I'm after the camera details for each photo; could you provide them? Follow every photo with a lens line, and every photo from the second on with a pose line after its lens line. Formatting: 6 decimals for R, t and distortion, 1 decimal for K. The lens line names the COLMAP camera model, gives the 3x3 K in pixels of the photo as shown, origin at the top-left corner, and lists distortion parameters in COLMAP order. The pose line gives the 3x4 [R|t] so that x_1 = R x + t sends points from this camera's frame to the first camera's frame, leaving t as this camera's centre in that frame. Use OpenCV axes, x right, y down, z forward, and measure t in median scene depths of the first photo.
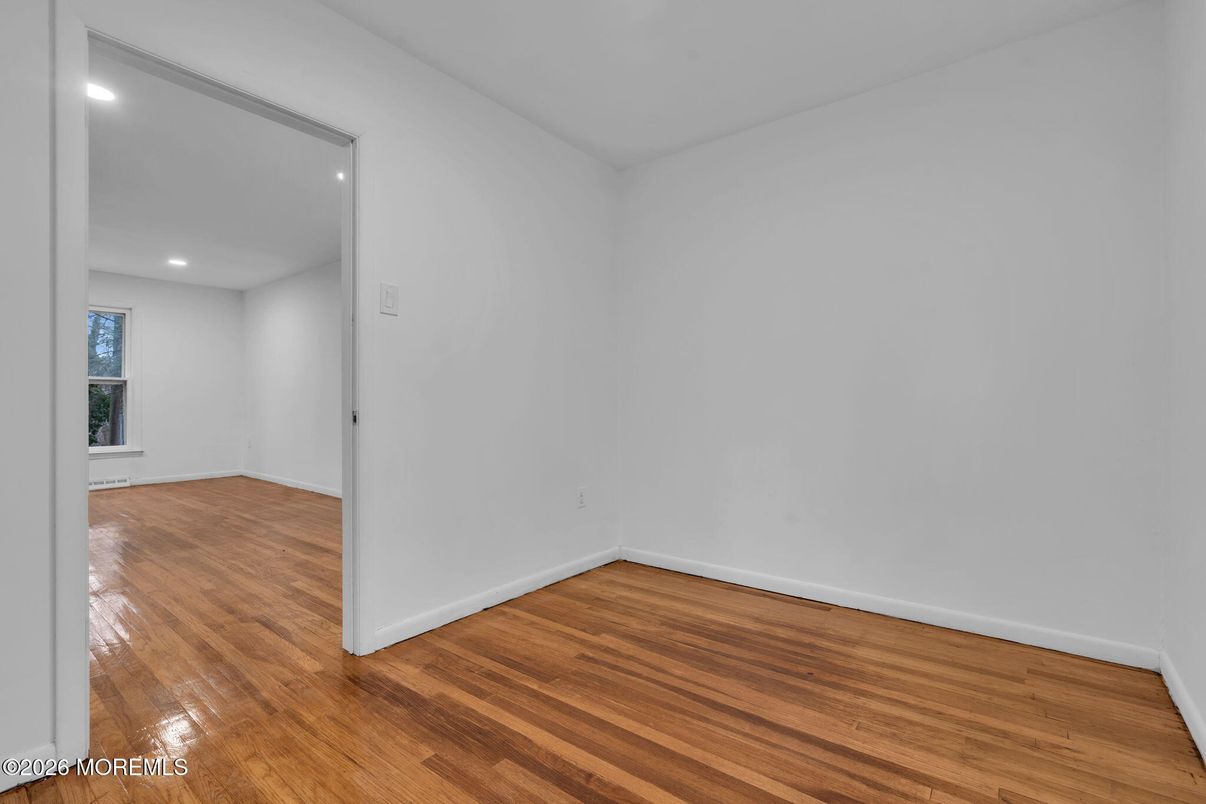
lens RADIAL K [[547.4, 0, 605.2], [0, 547.4, 402.3], [0, 0, 1]] dist [-0.000106, 0.000631]
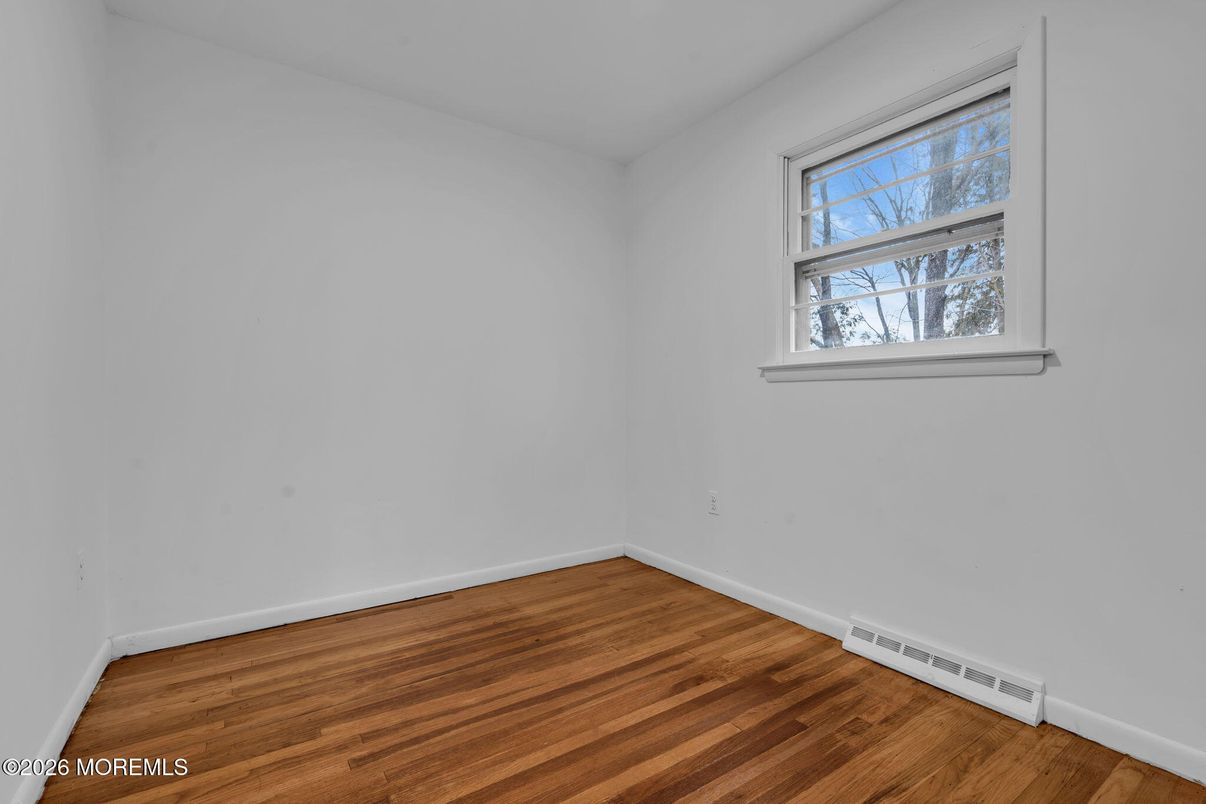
lens RADIAL K [[547.4, 0, 605.2], [0, 547.4, 402.3], [0, 0, 1]] dist [-0.000106, 0.000631]
pose [[0.306019, 0.001714, 0.952024, -0.531644], [-0.004029, 0.999992, -0.000505, 0.006415], [-0.952017, -0.003681, 0.306024, 0.428795]]
